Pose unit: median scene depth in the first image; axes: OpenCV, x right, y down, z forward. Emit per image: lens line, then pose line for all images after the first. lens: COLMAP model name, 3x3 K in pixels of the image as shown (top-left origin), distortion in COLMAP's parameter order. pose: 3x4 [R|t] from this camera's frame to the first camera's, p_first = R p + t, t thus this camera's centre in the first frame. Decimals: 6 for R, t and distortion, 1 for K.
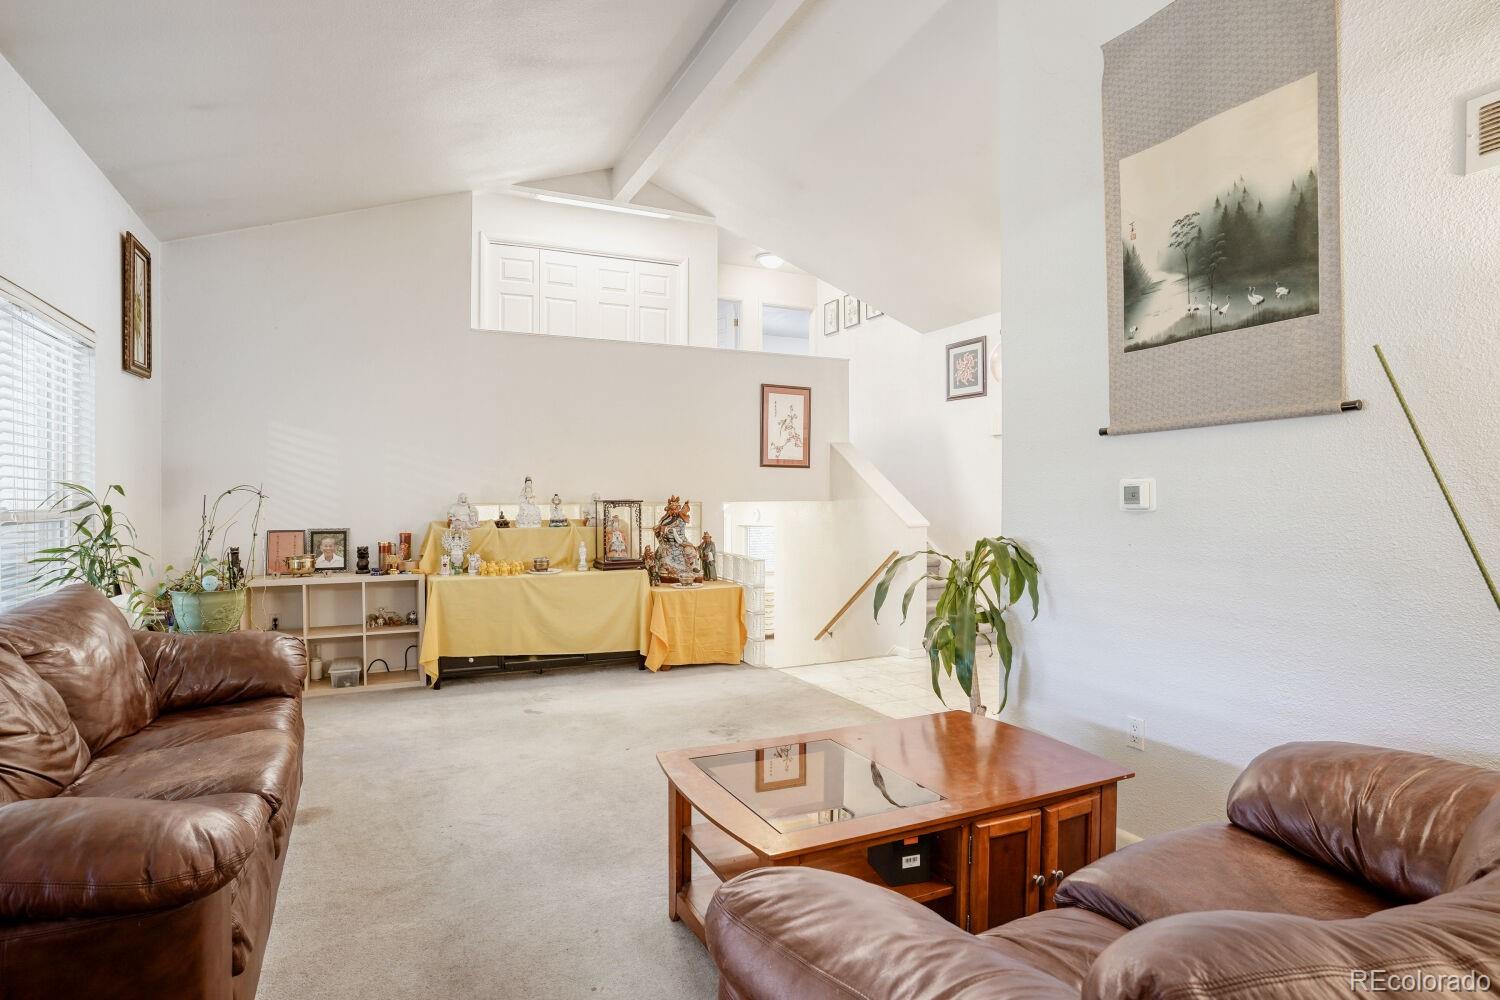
lens RADIAL K [[786.2, 0, 738.6], [0, 786.2, 502.8], [0, 0, 1]] dist [-0.068746, 0.037286]
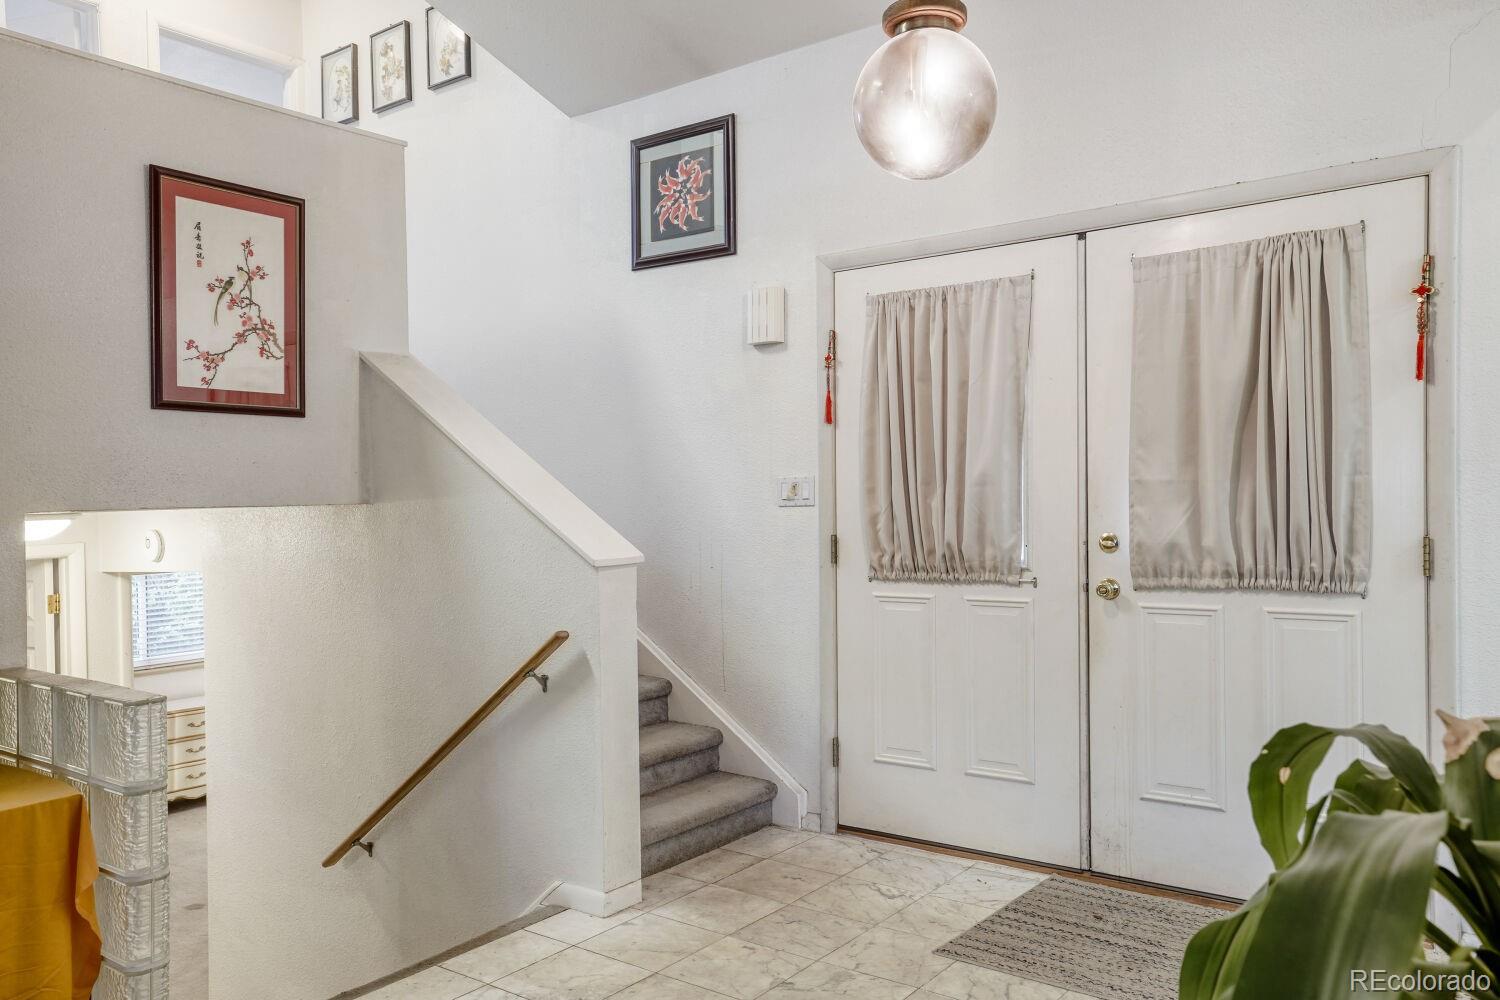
lens RADIAL K [[1179.4, 0, 750.0], [0, 1179.4, 500.0], [0, 0, 1]] dist [-0.011741, 0.067953]
pose [[0.887984, -0.016700, 0.459571, 0.021065], [0.022067, 0.999737, -0.006308, 0.003503], [-0.459344, 0.015743, 0.888119, 0.412324]]
